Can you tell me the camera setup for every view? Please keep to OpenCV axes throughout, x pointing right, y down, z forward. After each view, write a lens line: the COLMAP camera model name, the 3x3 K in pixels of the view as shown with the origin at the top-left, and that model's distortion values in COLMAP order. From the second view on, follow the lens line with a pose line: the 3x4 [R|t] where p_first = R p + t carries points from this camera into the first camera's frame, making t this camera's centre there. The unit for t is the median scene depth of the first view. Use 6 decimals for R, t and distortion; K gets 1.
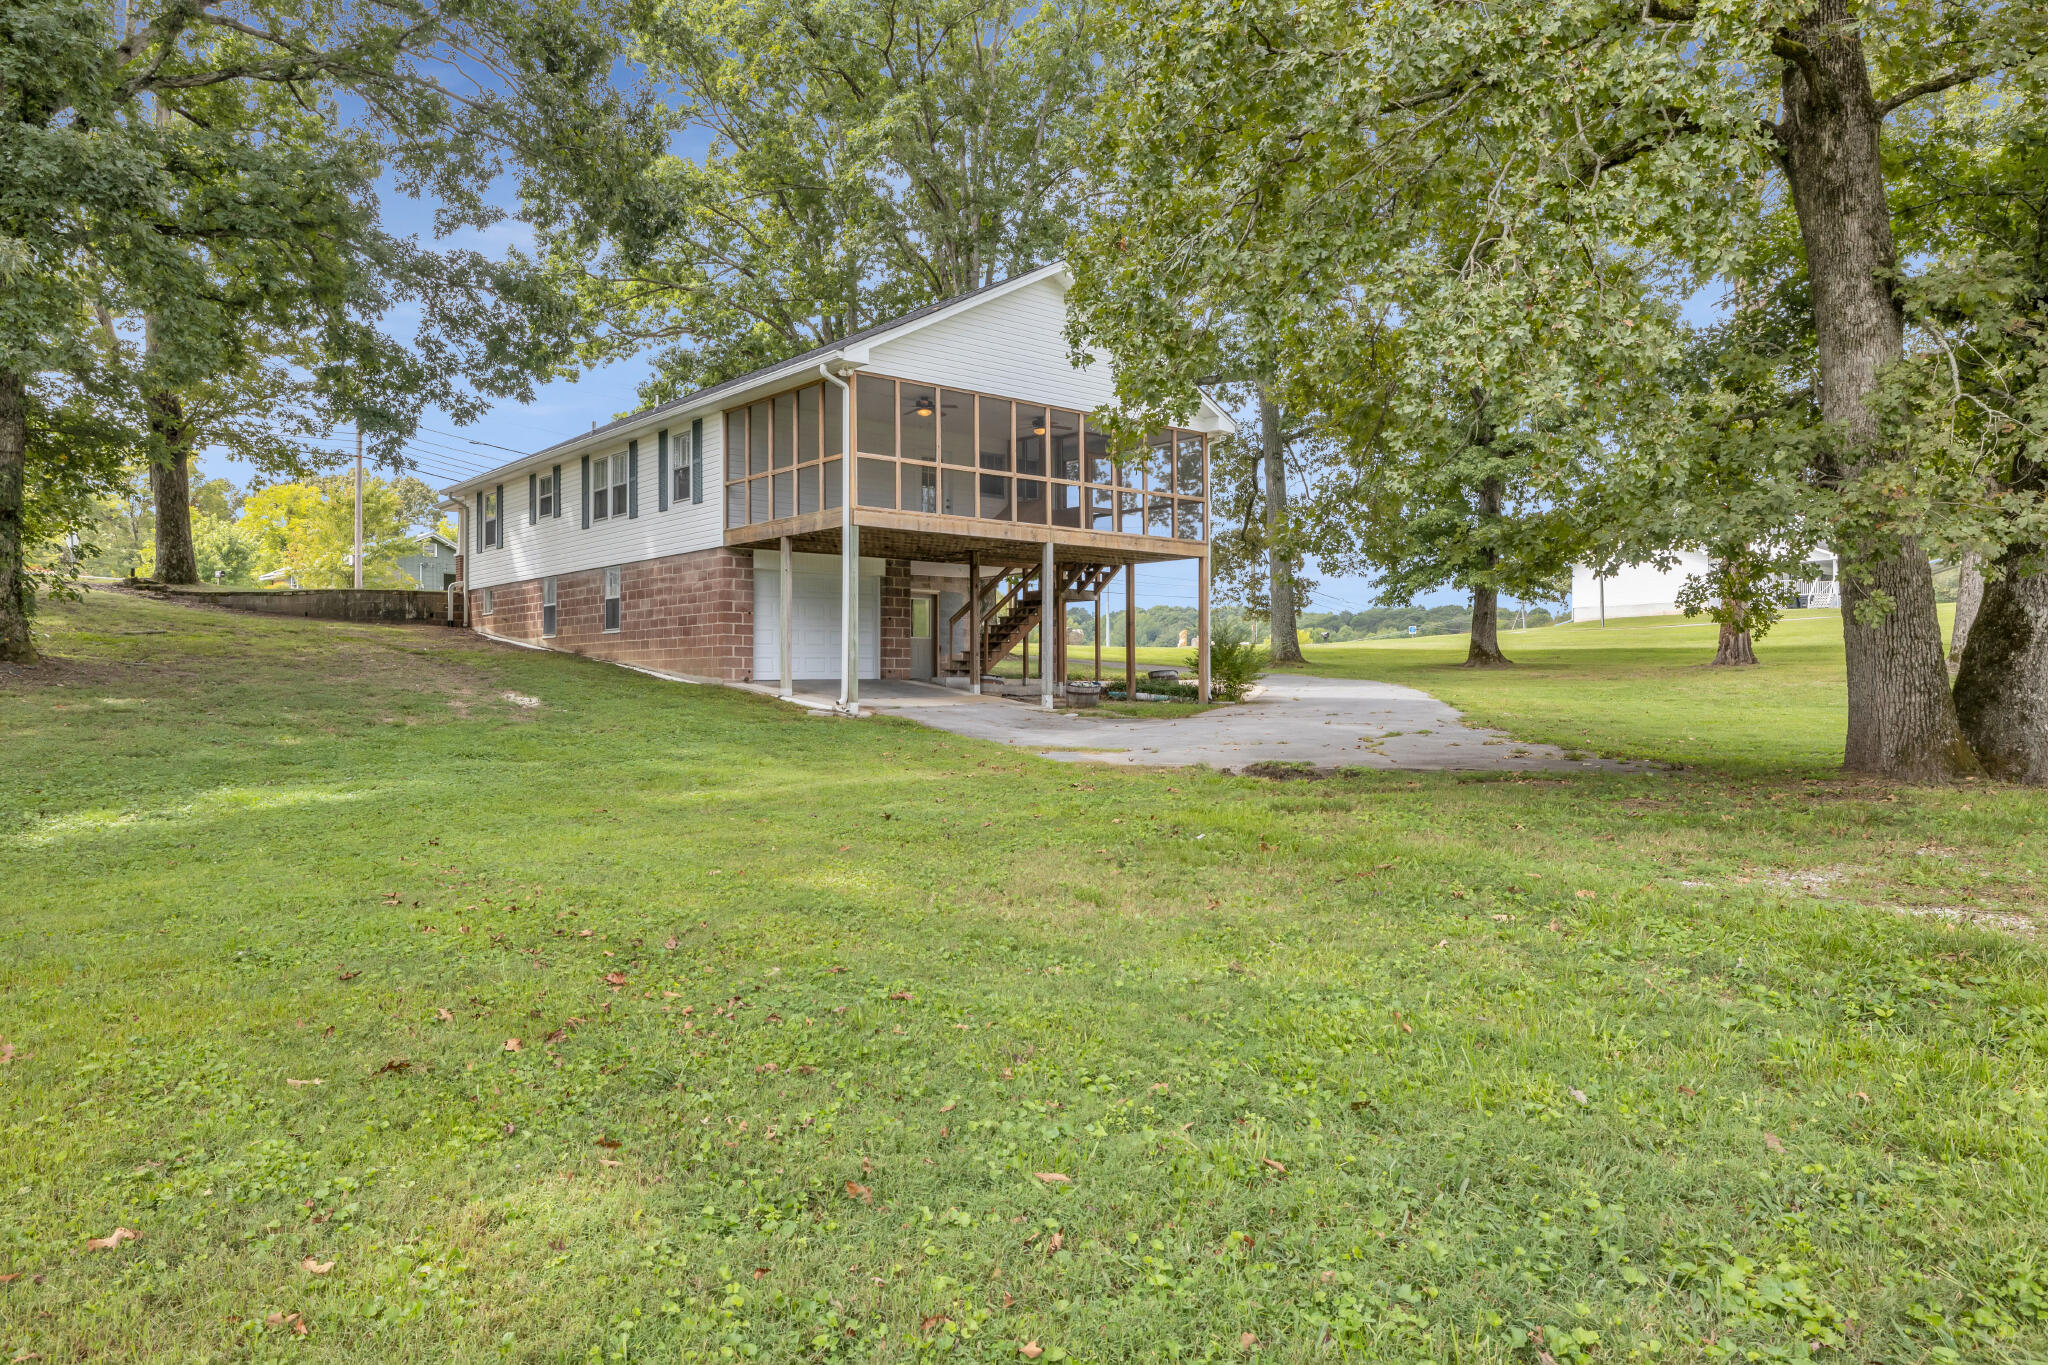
lens RADIAL K [[1331.9, 0, 1041.5], [0, 1331.9, 680.6], [0, 0, 1]] dist [0.000889, -0.000858]
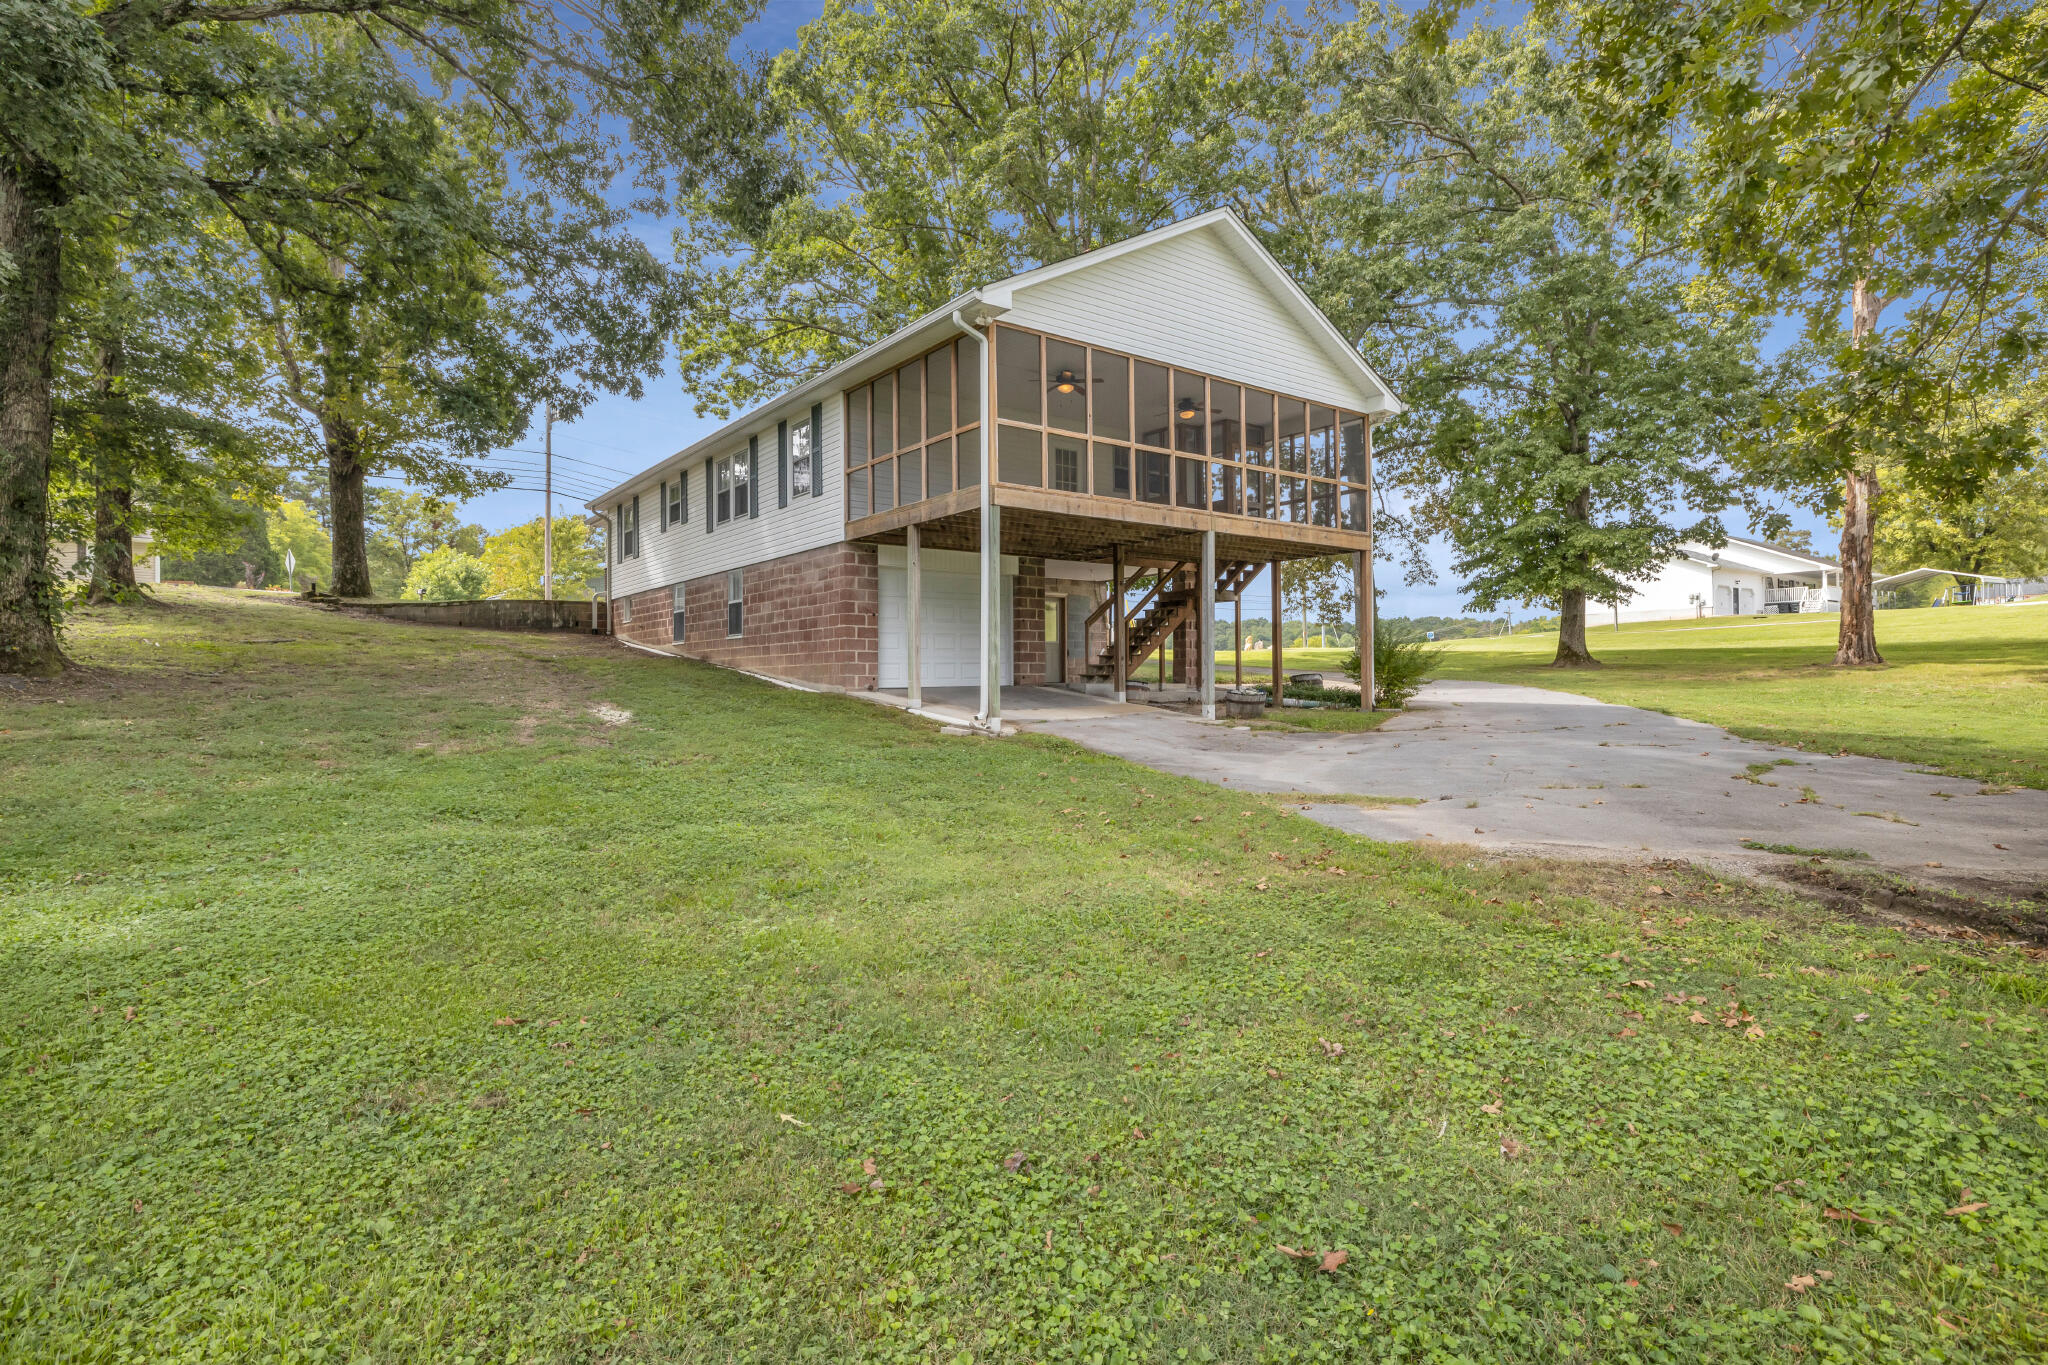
lens RADIAL K [[906.6, 0, 1032.1], [0, 906.6, 680.6], [0, 0, 1]] dist [-0.001853, -0.000297]
pose [[0.998475, -0.004125, -0.055058, -0.074983], [0.004460, 0.999972, 0.005963, -0.008607], [0.055032, -0.006200, 0.998465, 0.375878]]
